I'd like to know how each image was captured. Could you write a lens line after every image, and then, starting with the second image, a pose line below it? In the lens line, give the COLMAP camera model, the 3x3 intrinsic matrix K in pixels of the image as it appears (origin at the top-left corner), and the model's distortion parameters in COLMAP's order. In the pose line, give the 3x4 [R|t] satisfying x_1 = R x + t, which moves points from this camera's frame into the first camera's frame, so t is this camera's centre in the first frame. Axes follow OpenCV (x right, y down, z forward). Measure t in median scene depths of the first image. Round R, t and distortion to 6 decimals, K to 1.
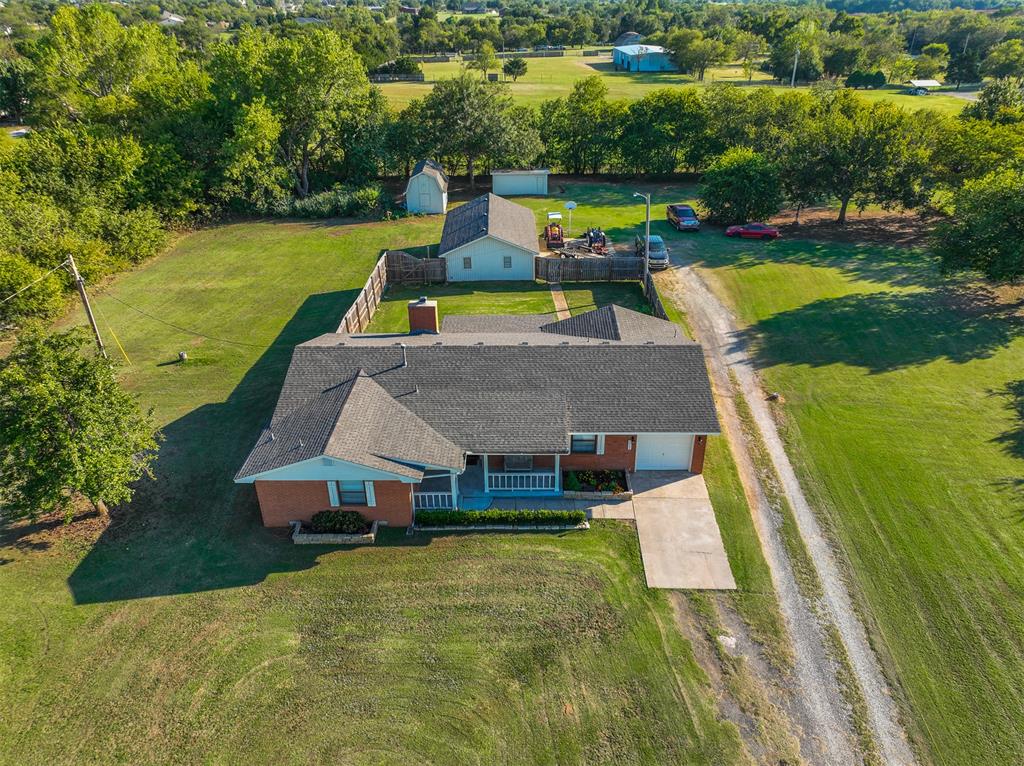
lens RADIAL K [[721.5, 0, 512.0], [0, 721.5, 383.0], [0, 0, 1]] dist [0.000188, 0.014225]
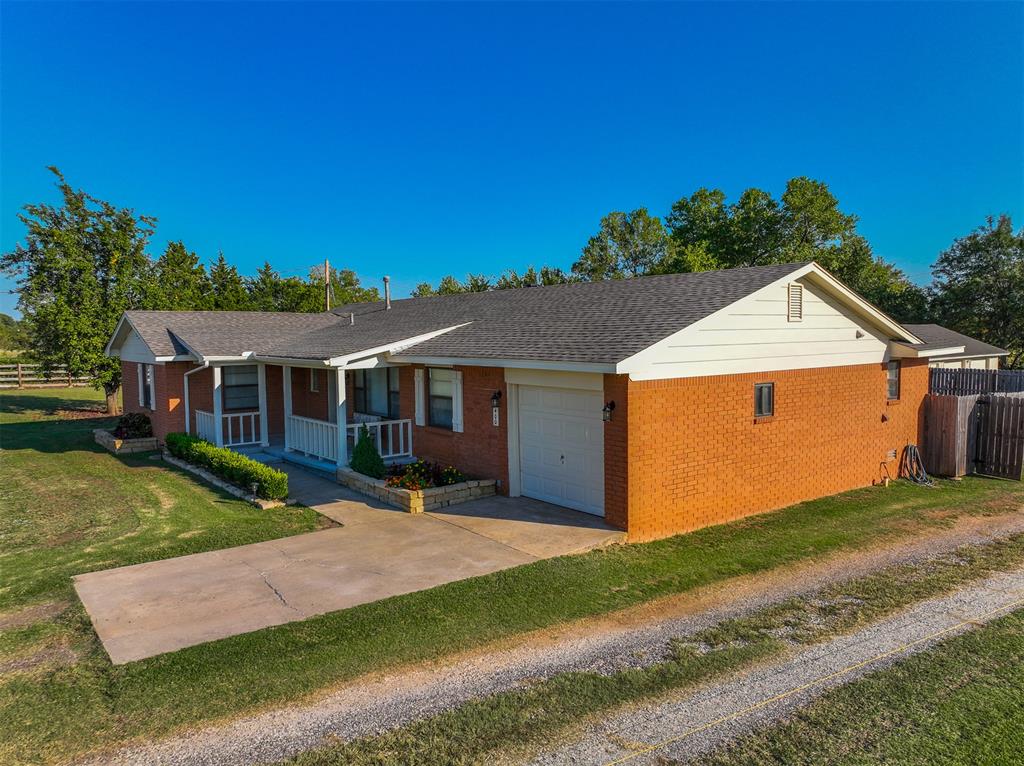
lens RADIAL K [[731.1, 0, 512.0], [0, 731.1, 383.0], [0, 0, 1]] dist [0.003167, 0.008876]
pose [[0.625340, 0.057256, -0.778249, 0.542413], [-0.371186, 0.899081, -0.232110, 0.179083], [0.686419, 0.434023, 0.583483, 0.803758]]
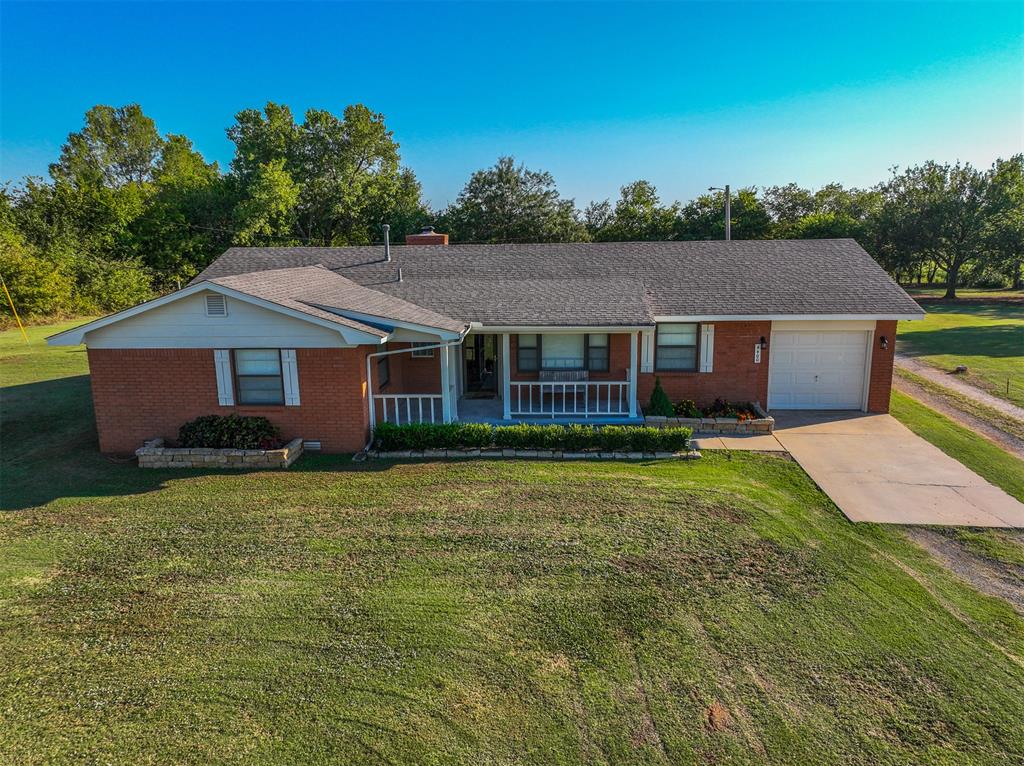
lens RADIAL K [[731.1, 0, 512.0], [0, 731.1, 383.0], [0, 0, 1]] dist [0.003167, 0.008876]
pose [[0.998318, 0.008387, -0.057368, 0.001075], [-0.024526, 0.957677, -0.286798, 0.302081], [0.052534, 0.287723, 0.956272, 0.471112]]
